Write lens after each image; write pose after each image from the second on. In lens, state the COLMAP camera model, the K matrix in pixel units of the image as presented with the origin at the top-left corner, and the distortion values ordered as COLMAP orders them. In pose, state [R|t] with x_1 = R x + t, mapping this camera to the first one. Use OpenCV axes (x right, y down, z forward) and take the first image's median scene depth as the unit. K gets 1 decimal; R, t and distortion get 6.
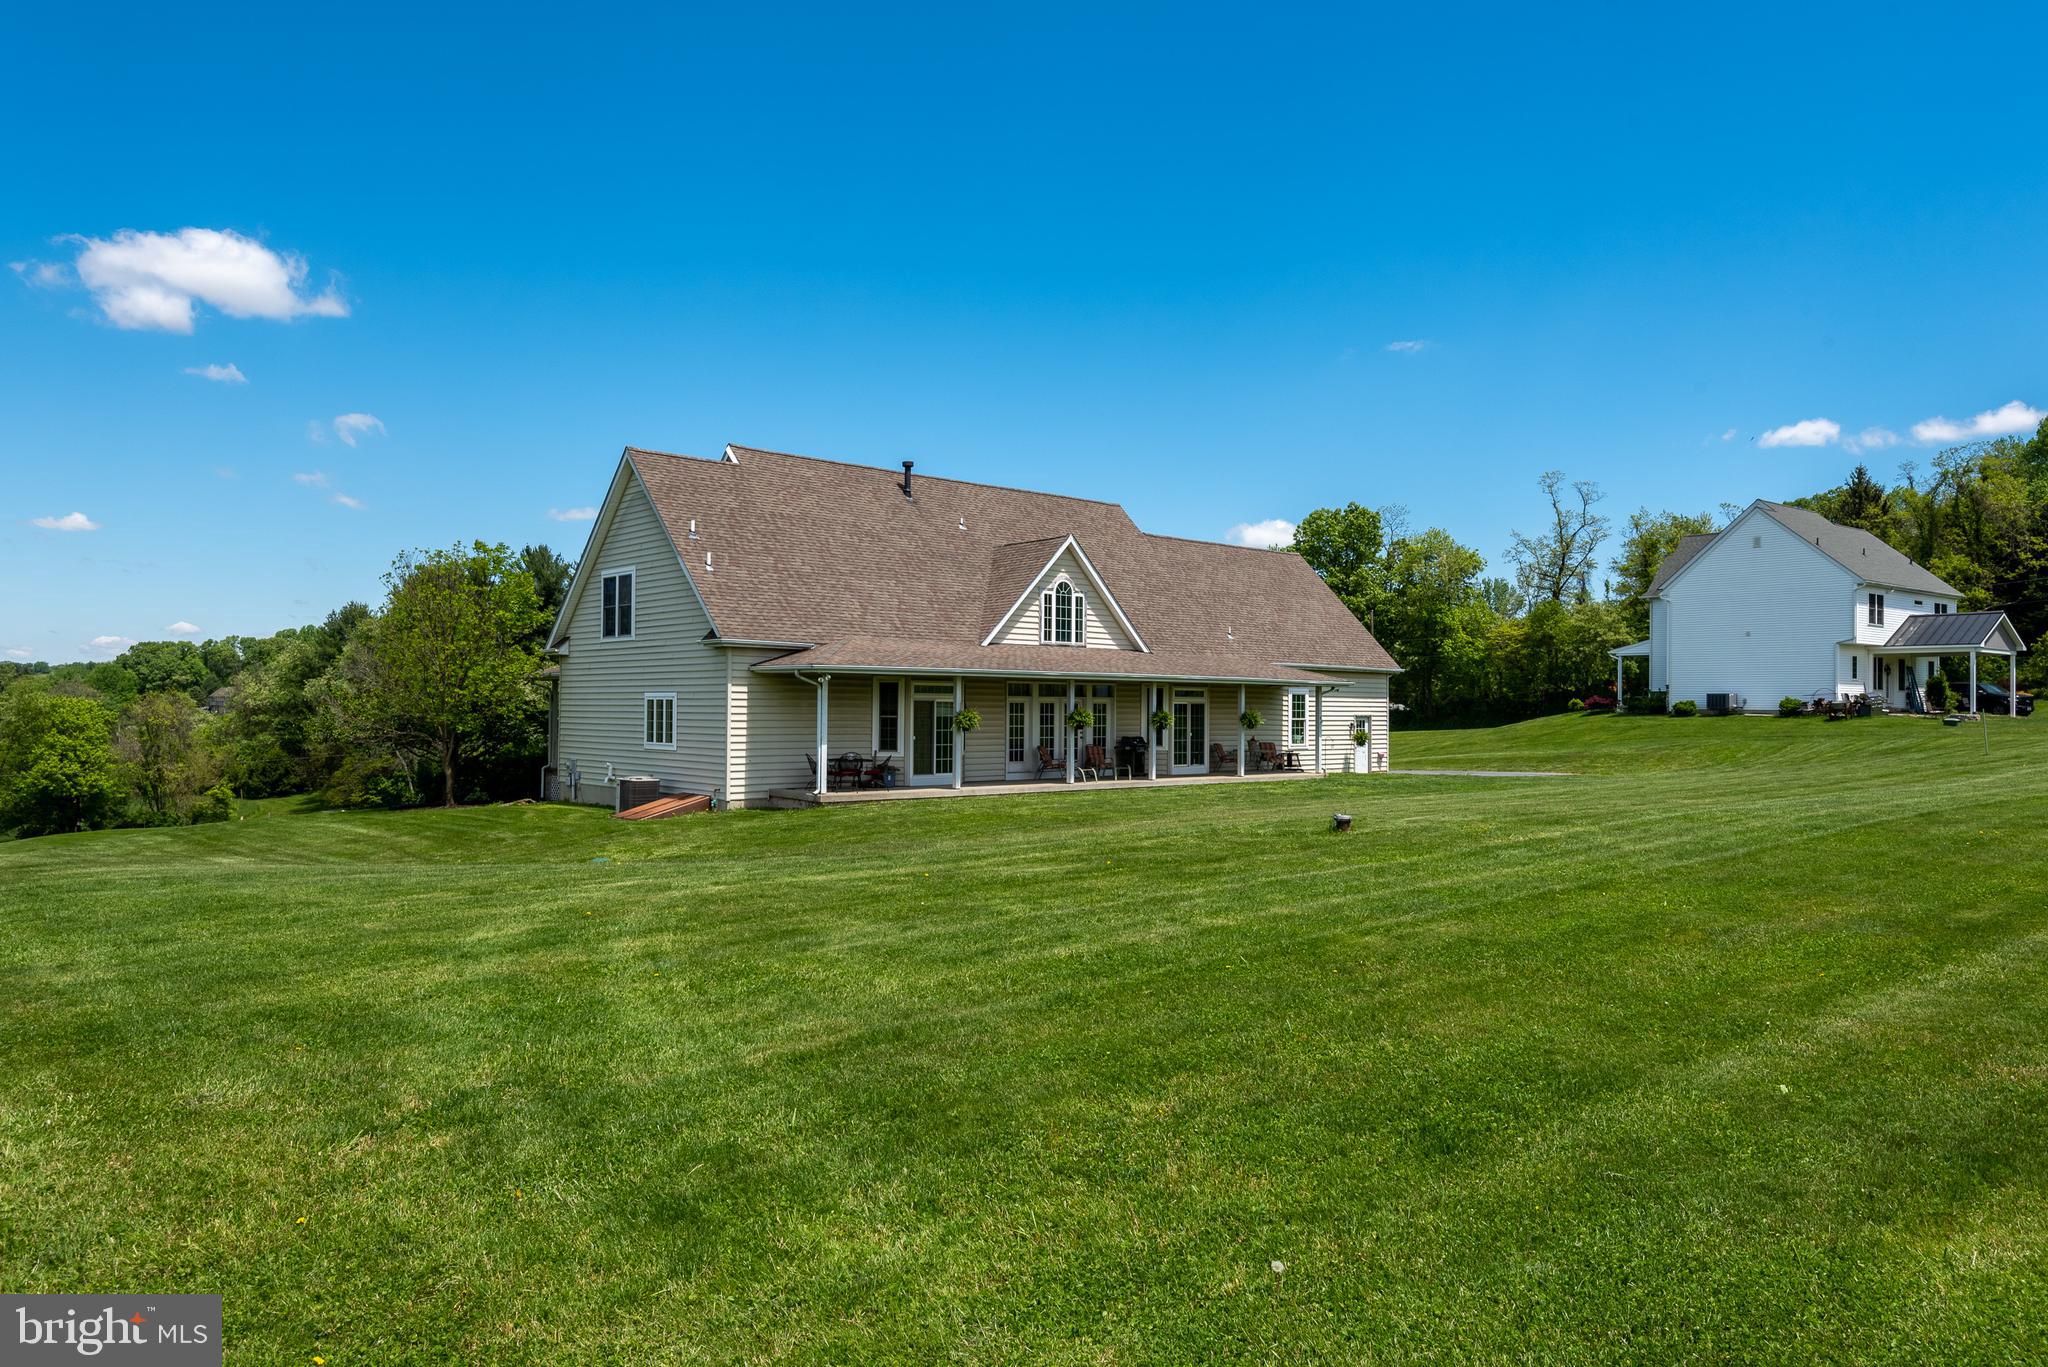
lens RADIAL K [[1325.7, 0, 1026.2], [0, 1325.7, 678.0], [0, 0, 1]] dist [-0.007157, -0.000826]
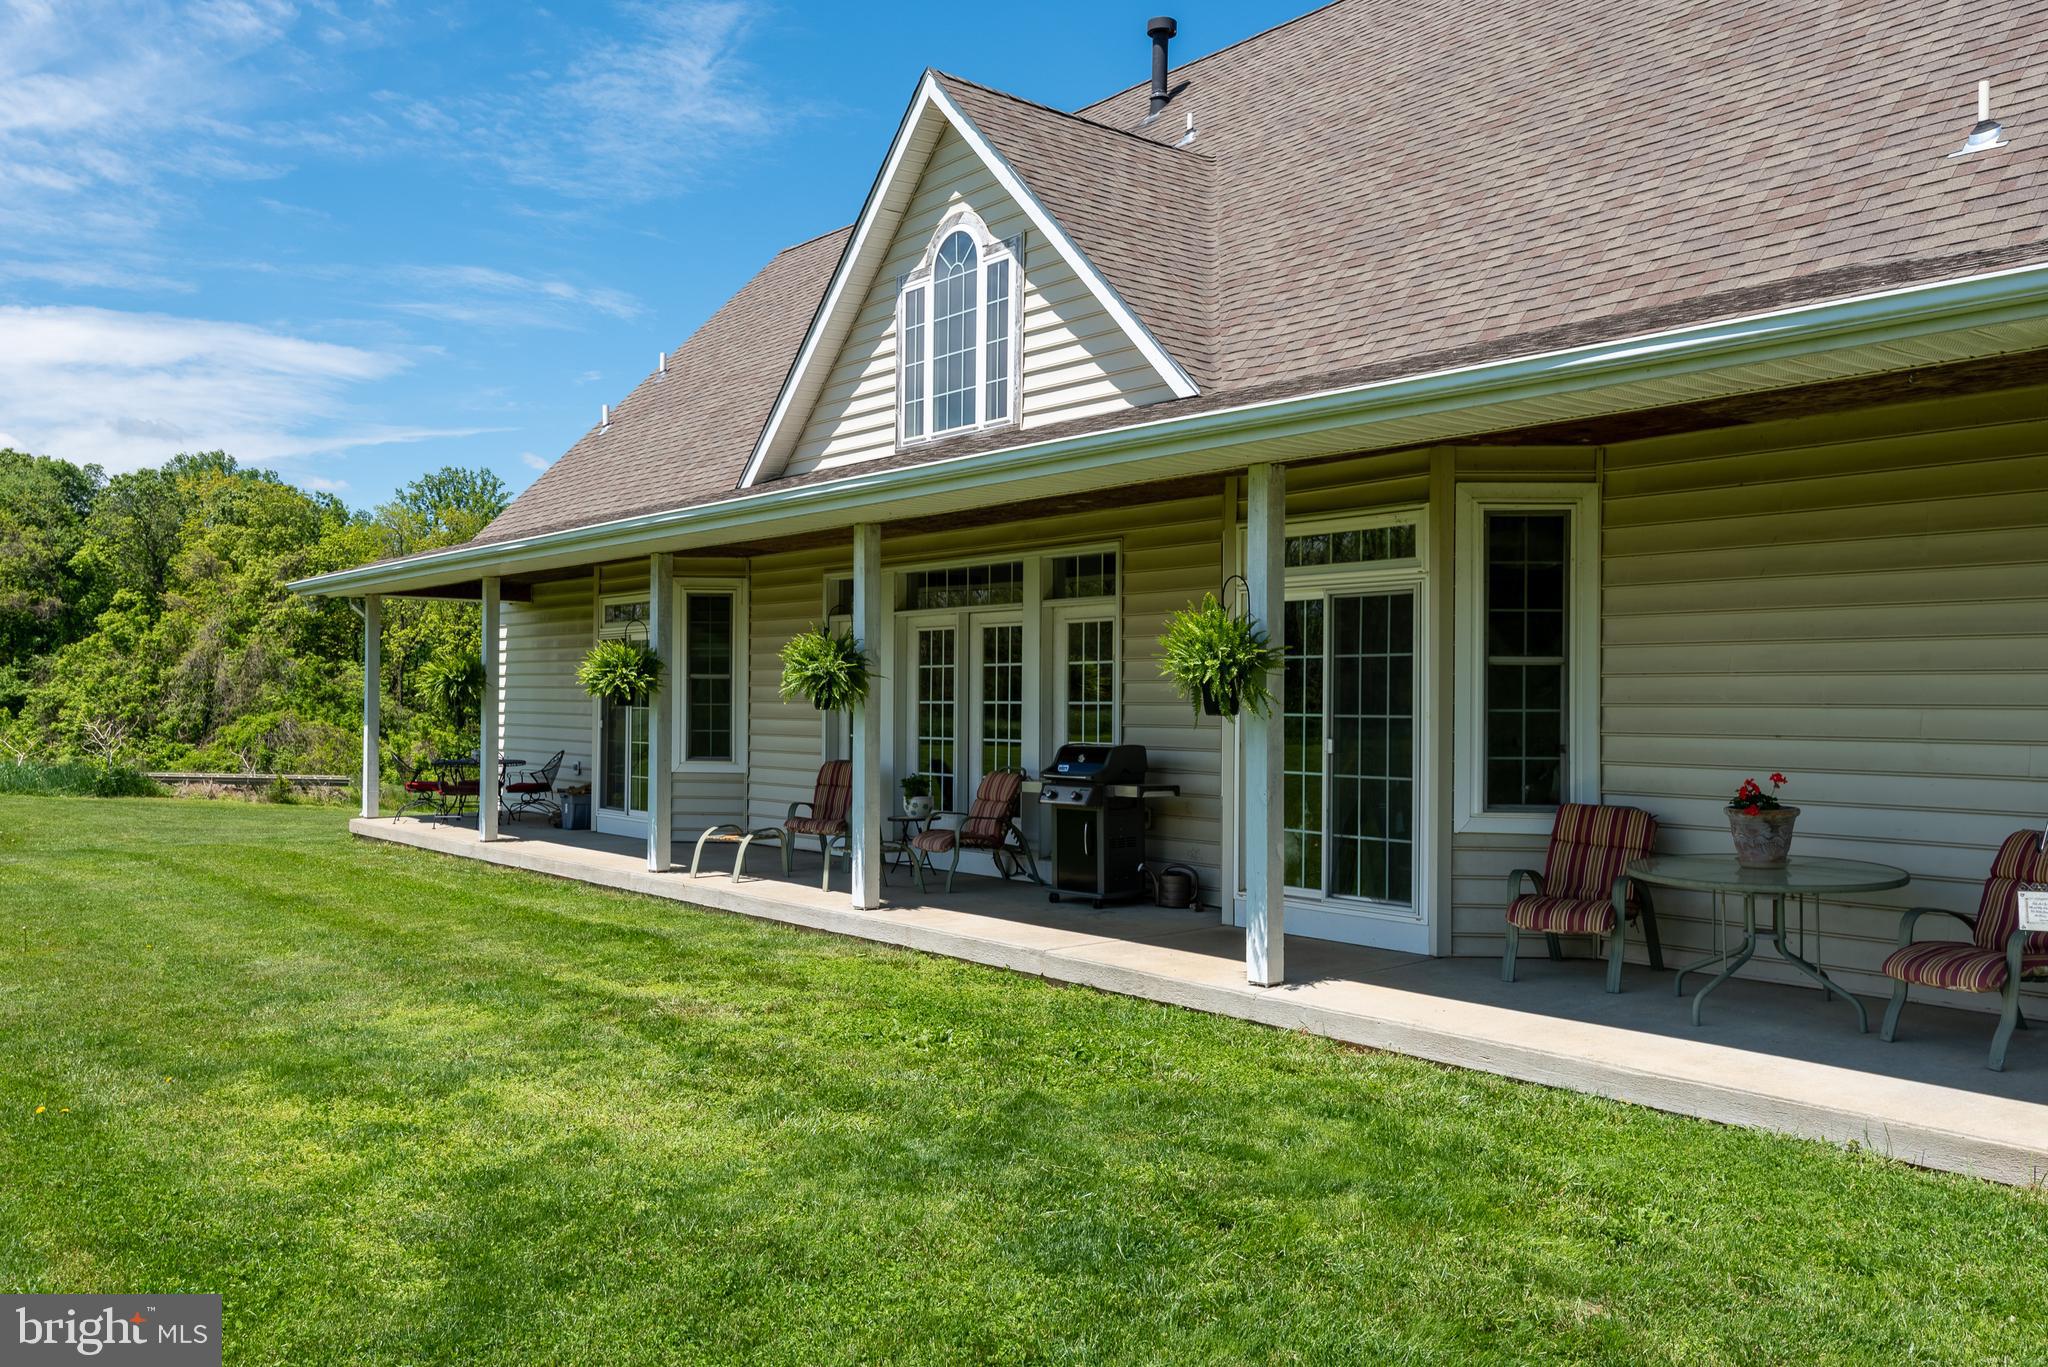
lens RADIAL K [[1633.6, 0, 1017.4], [0, 1633.6, 691.6], [0, 0, 1]] dist [-0.000946, -0.002453]
pose [[-0.053309, -0.014090, -0.998479, 0.402408], [0.016109, 0.999758, -0.014968, 0.039418], [0.998448, -0.016882, -0.053069, 1.031088]]
